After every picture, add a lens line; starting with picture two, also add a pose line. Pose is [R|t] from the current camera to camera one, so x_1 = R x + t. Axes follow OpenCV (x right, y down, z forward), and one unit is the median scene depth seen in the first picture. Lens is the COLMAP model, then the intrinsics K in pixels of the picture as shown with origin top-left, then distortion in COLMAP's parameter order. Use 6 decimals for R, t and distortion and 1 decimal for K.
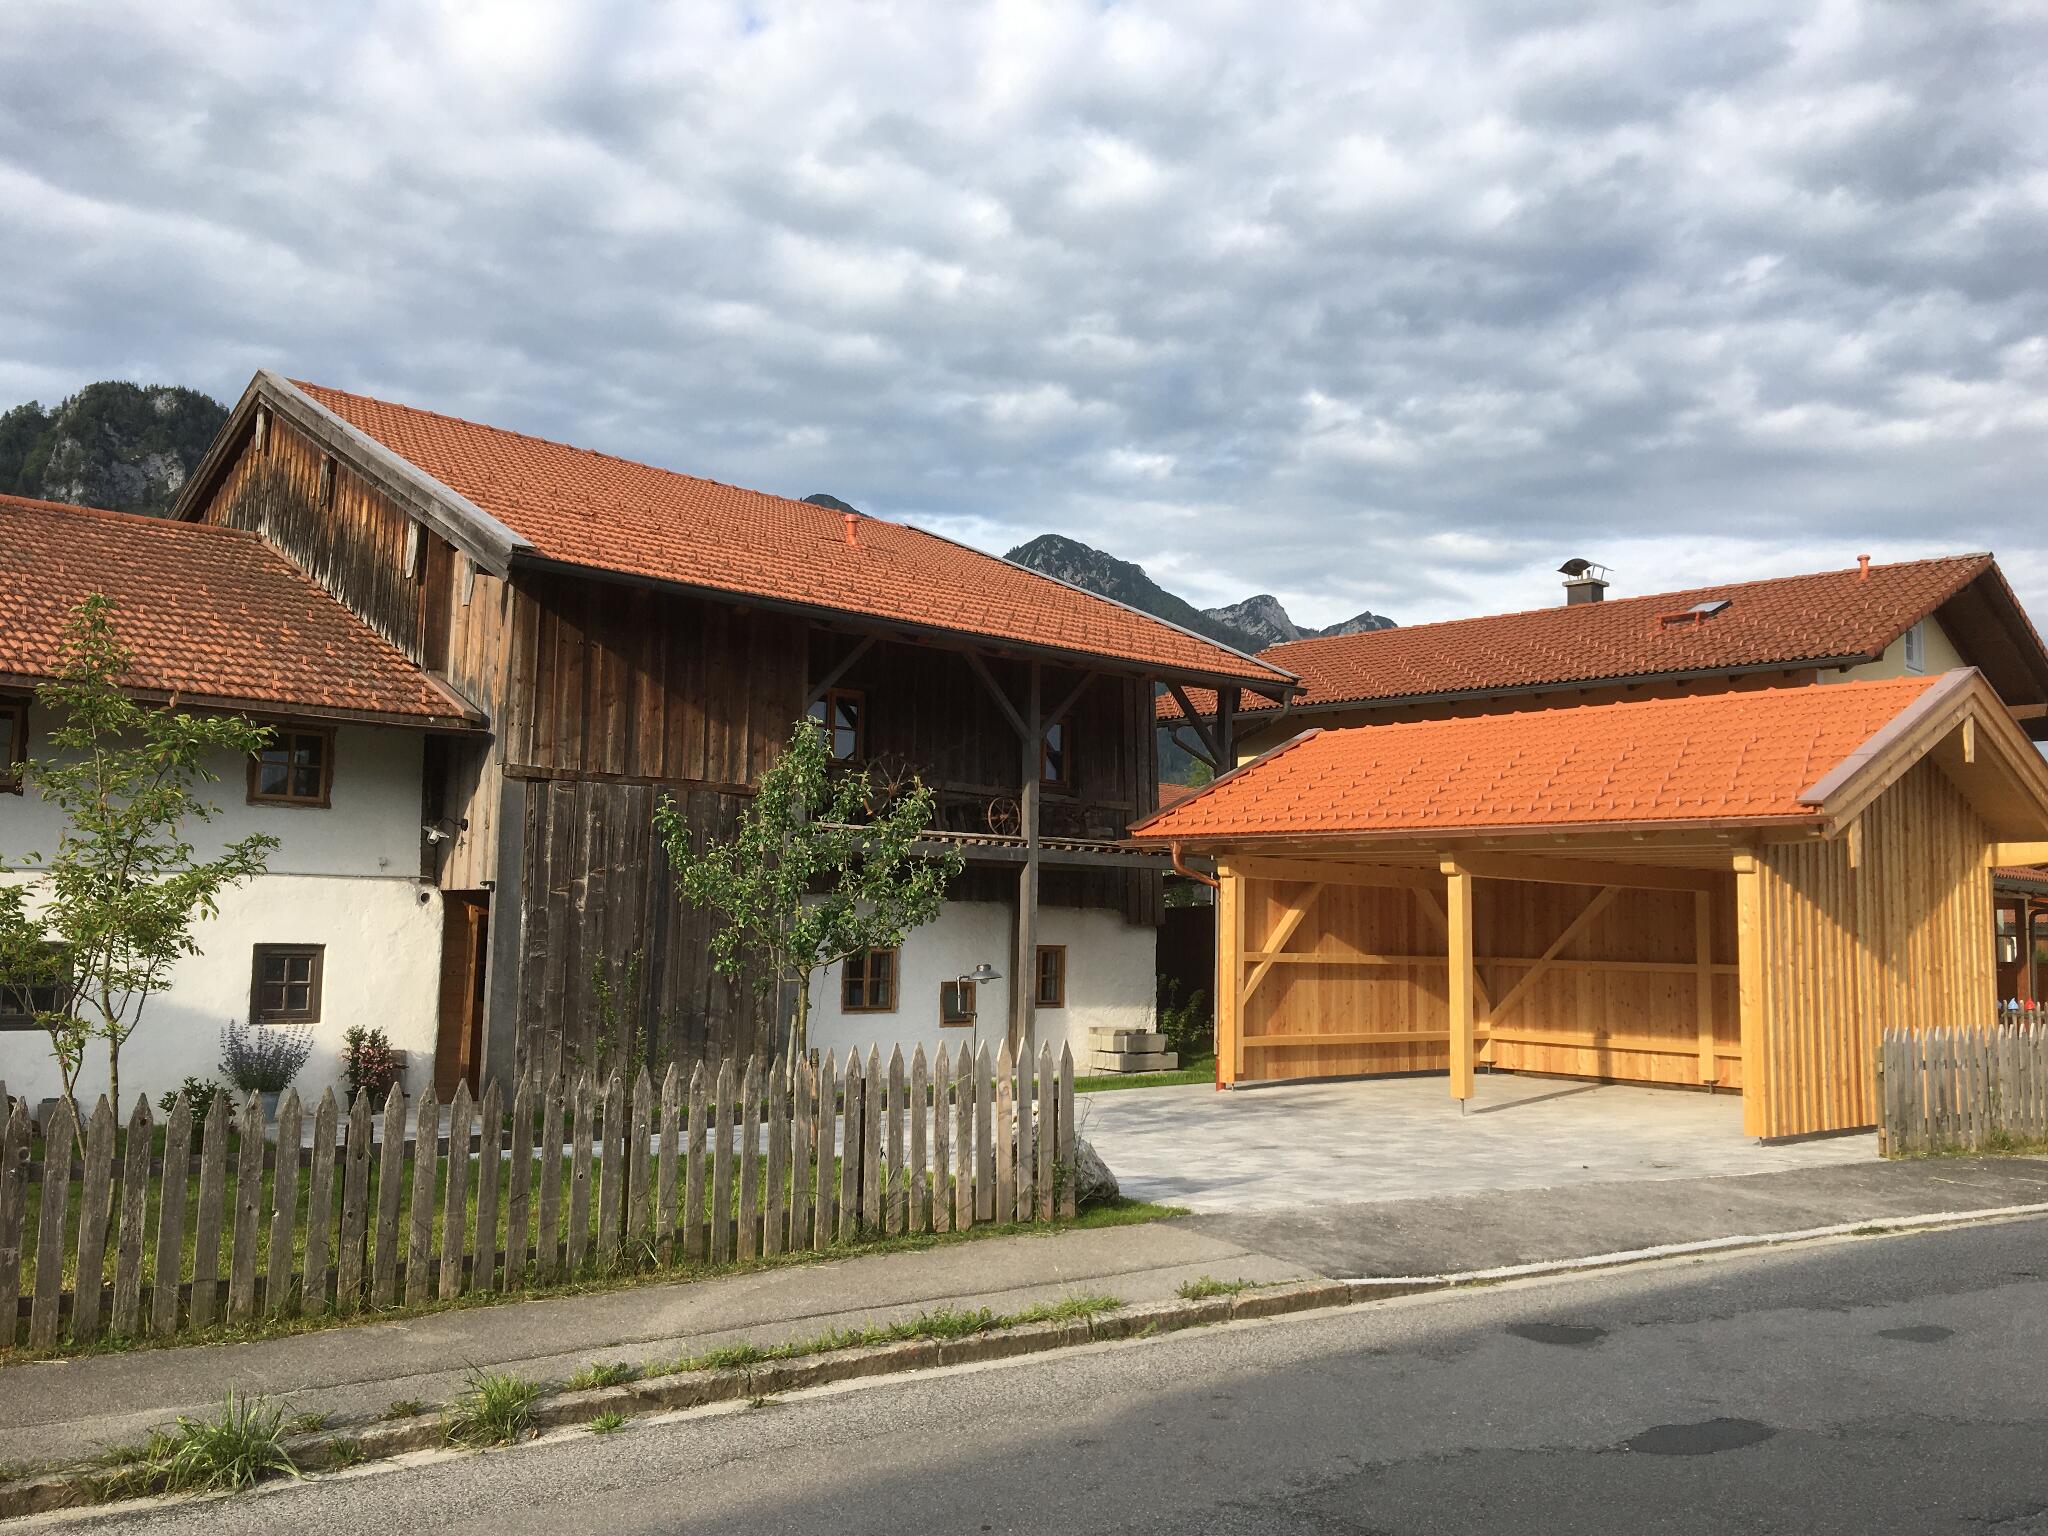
lens RADIAL K [[1730.3, 0, 1009.4], [0, 1730.3, 757.1], [0, 0, 1]] dist [0.077876, -0.083197]
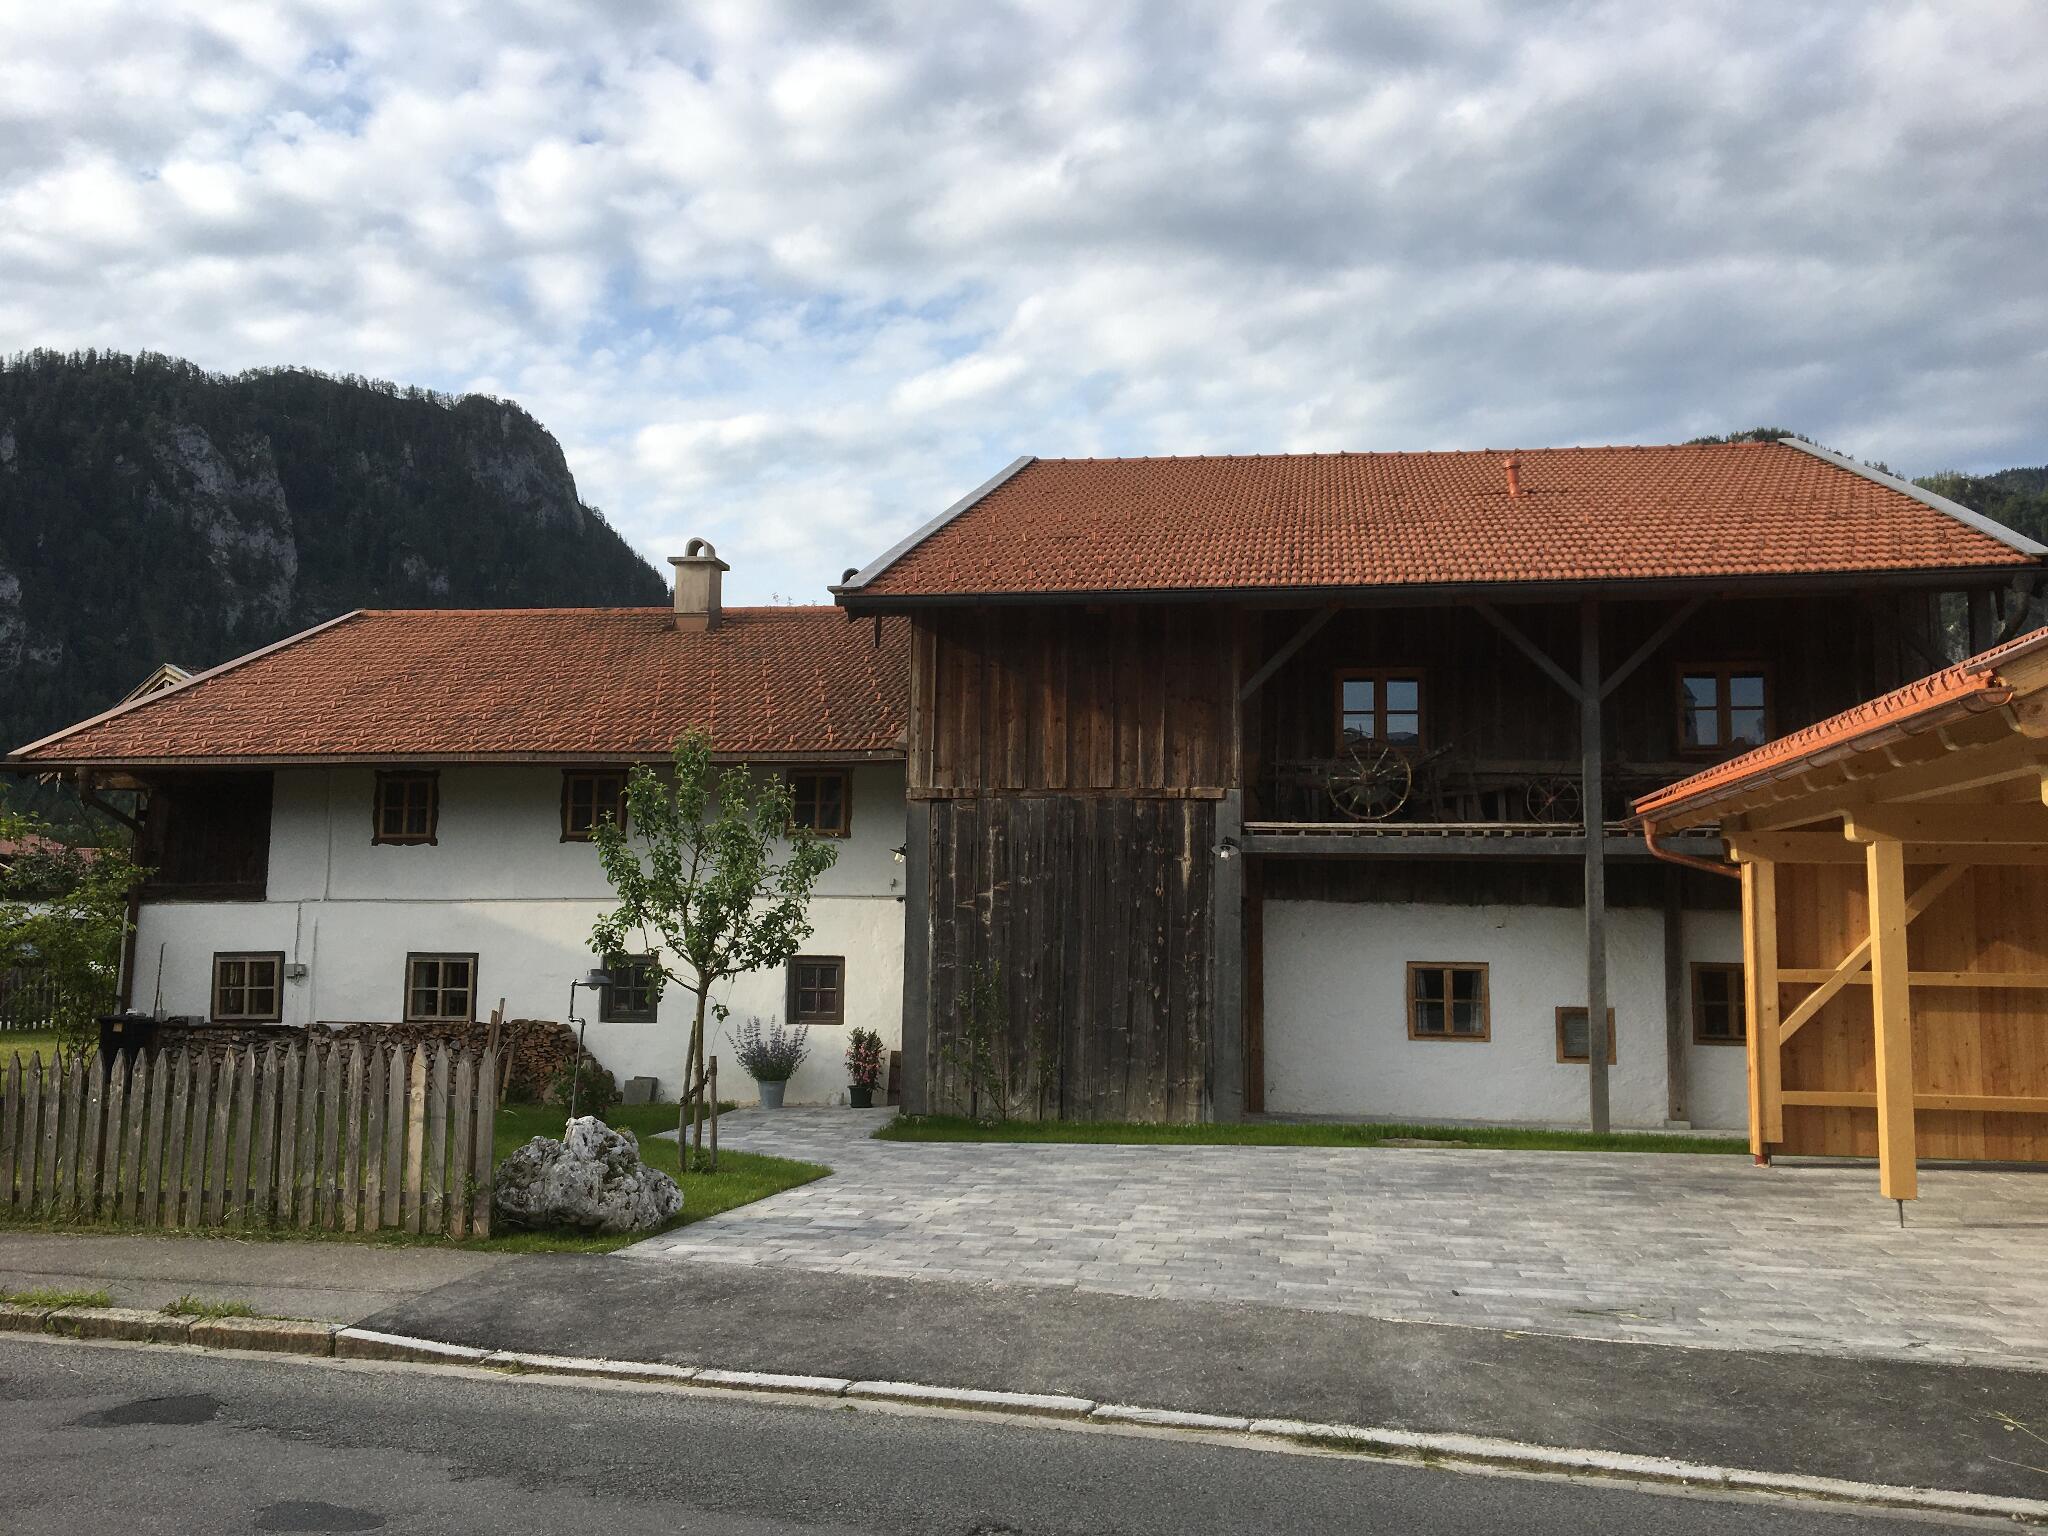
lens RADIAL K [[1730.3, 0, 1019.6], [0, 1730.3, 759.9], [0, 0, 1]] dist [0.077876, -0.083197]
pose [[0.625703, -0.091447, -0.774683, 0.558483], [0.081415, 0.995337, -0.051736, 0.045373], [0.775801, -0.030700, 0.630230, 0.362523]]
